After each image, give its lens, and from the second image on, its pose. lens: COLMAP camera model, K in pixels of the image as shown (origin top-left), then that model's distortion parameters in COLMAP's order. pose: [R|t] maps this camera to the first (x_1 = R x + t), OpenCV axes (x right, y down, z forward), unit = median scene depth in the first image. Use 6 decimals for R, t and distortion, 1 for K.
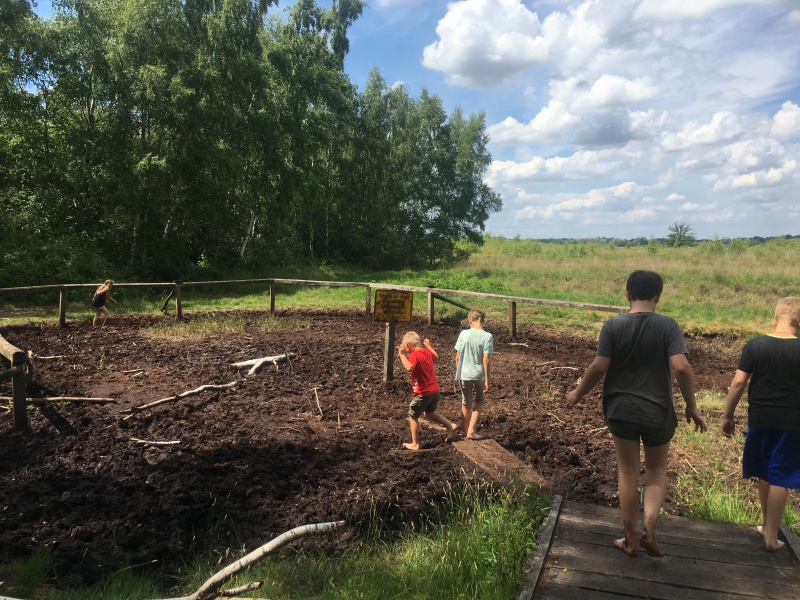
lens RADIAL K [[683.1, 0, 398.5], [0, 683.1, 297.6], [0, 0, 1]] dist [0.076003, -0.102415]
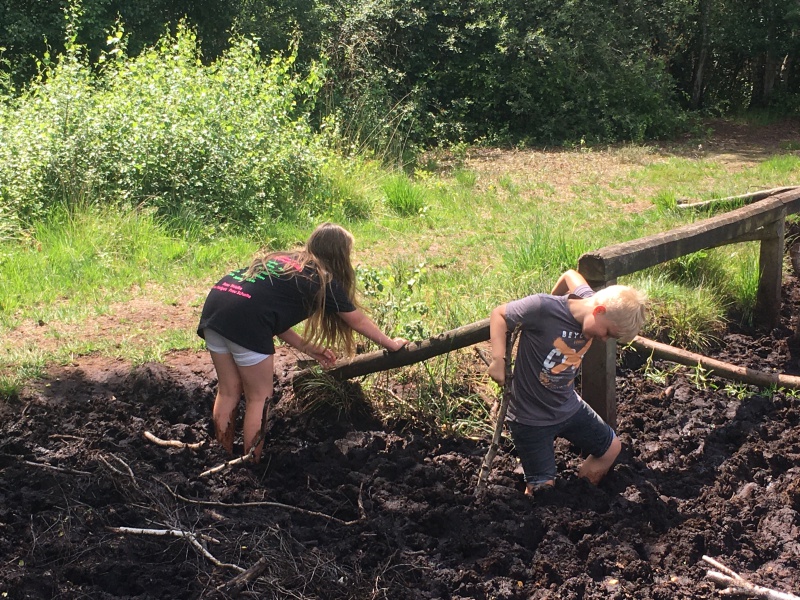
lens RADIAL K [[1425.0, 0, 400.0], [0, 1425.0, 300.0], [0, 0, 1]] dist [0.043529, 0.175874]
pose [[0.472398, 0.148583, -0.868771, 0.034735], [-0.037101, 0.988167, 0.148829, -0.004063], [0.880604, -0.038074, 0.472320, 0.156937]]
